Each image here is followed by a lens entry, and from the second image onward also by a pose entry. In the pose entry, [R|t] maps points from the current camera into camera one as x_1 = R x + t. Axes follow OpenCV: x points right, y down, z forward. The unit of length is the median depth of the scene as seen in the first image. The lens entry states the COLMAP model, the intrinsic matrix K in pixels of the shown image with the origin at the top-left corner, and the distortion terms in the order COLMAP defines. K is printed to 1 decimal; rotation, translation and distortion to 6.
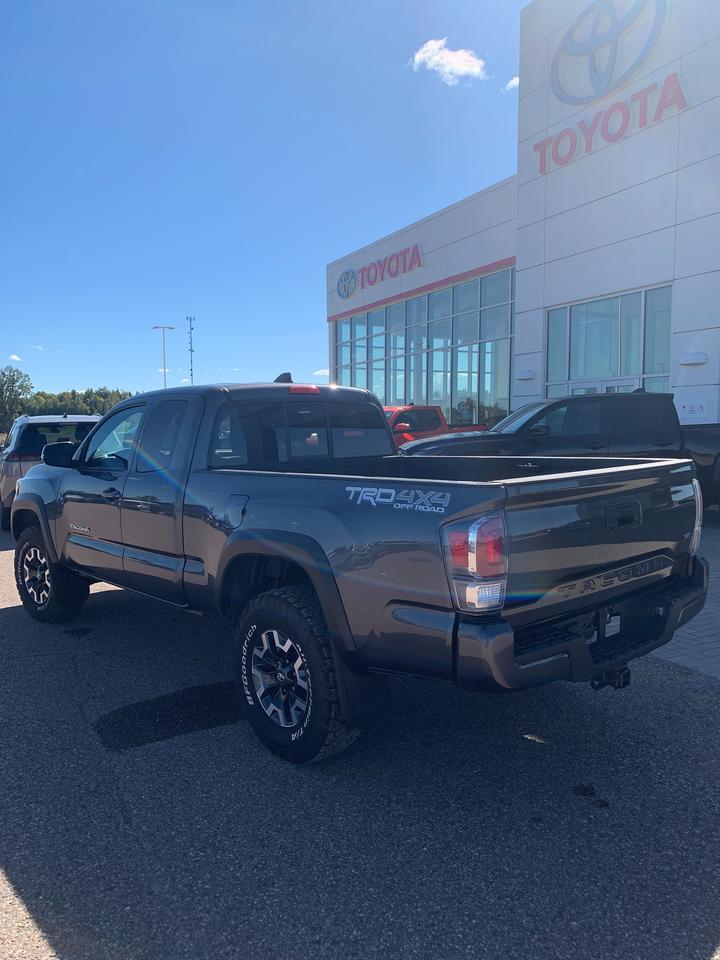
lens RADIAL K [[744.4, 0, 355.0], [0, 744.4, 480.6], [0, 0, 1]] dist [0.001109, -0.000969]
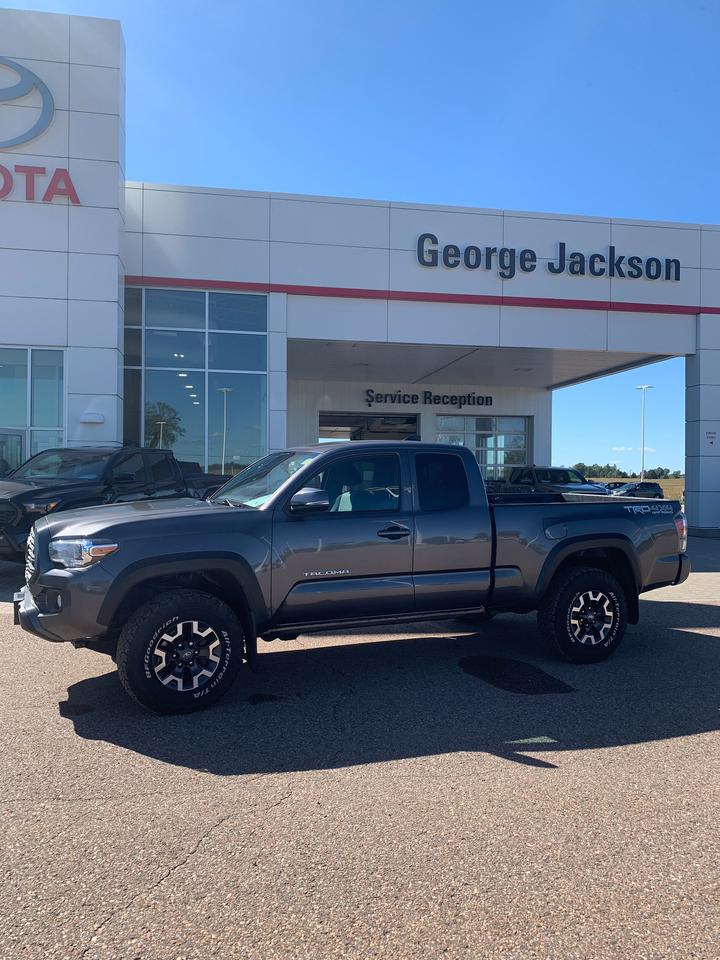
lens RADIAL K [[744.4, 0, 355.0], [0, 744.4, 480.6], [0, 0, 1]] dist [0.001109, -0.000969]
pose [[0.304097, -0.000421, 0.952641, -1.201734], [0.063050, 0.997816, -0.019686, -0.038210], [-0.950552, 0.066050, 0.303459, 0.595933]]
